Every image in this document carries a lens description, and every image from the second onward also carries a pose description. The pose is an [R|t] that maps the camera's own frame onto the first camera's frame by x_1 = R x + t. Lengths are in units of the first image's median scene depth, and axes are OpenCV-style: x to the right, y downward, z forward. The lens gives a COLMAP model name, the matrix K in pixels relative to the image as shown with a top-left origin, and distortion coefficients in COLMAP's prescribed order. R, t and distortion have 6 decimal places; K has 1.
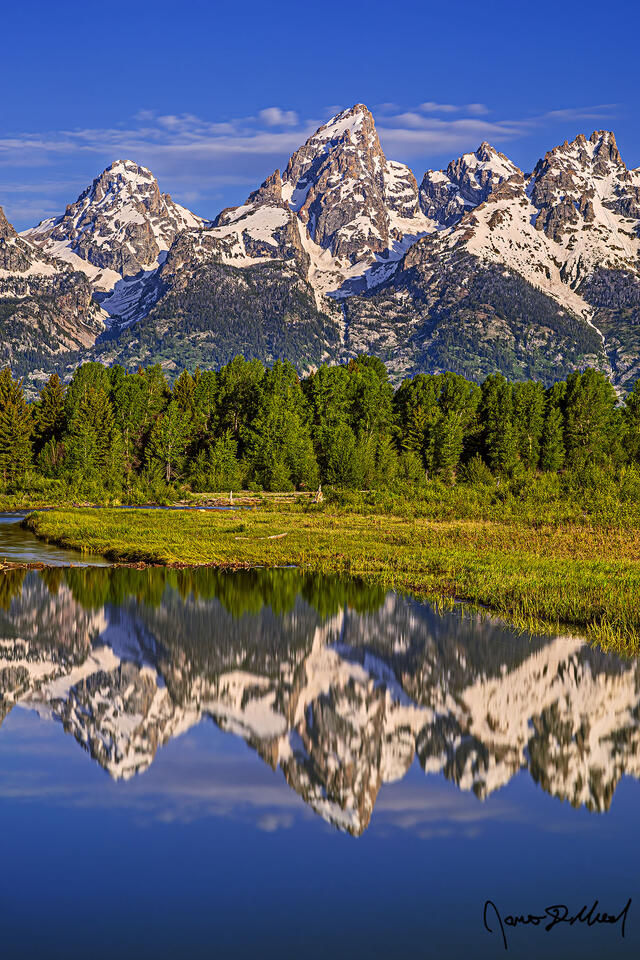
lens RADIAL K [[1788.9, 0, 317.3], [0, 1788.9, 494.5], [0, 0, 1]] dist [0.220451, 0.149435]
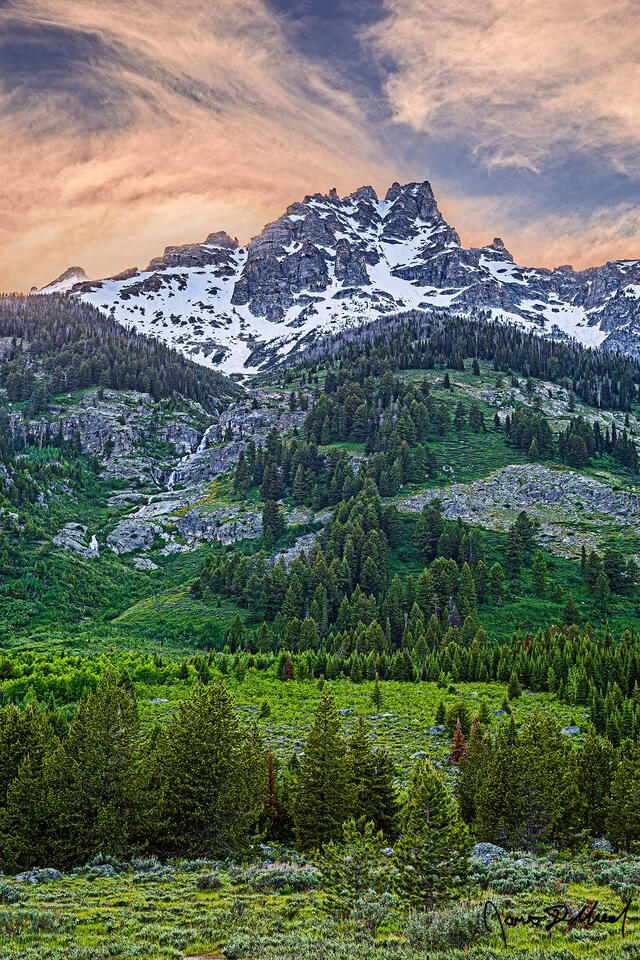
lens RADIAL K [[1364.6, 0, 320.0], [0, 1364.6, 480.0], [0, 0, 1]] dist [0.045157, 0.077984]
pose [[0.999405, -0.021699, -0.026823, 0.143516], [0.013885, 0.964685, -0.263039, -0.017154], [0.031584, 0.262510, 0.964412, 0.660333]]
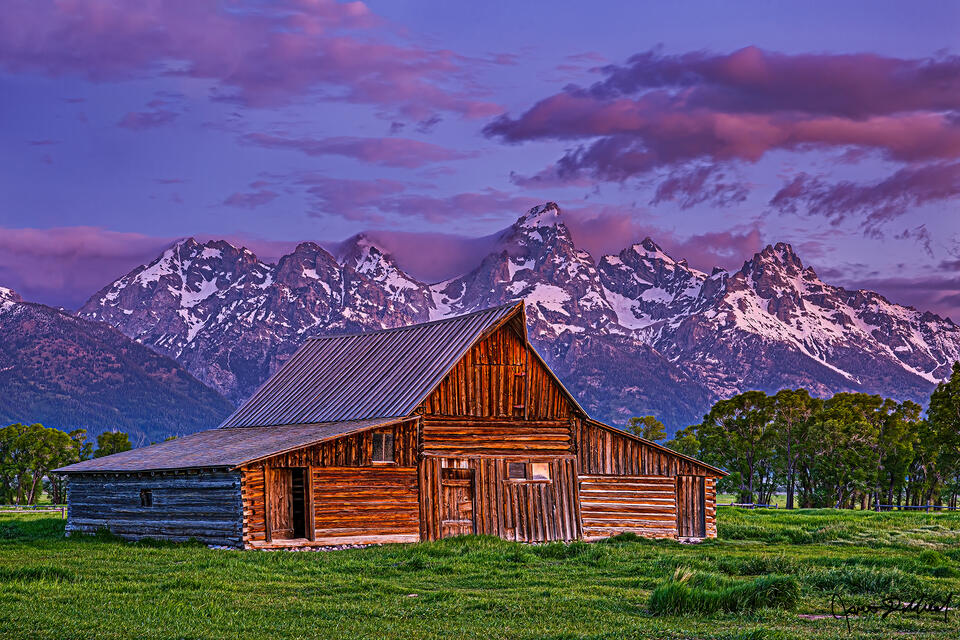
lens RADIAL K [[1814.6, 0, 480.0], [0, 1814.6, 320.0], [0, 0, 1]] dist [0.184540, 0.438305]
pose [[0.955636, 0.033481, 0.292641, -0.485432], [-0.004009, 0.994905, -0.100736, 0.001314], [-0.294523, 0.095094, 0.950901, -0.268055]]
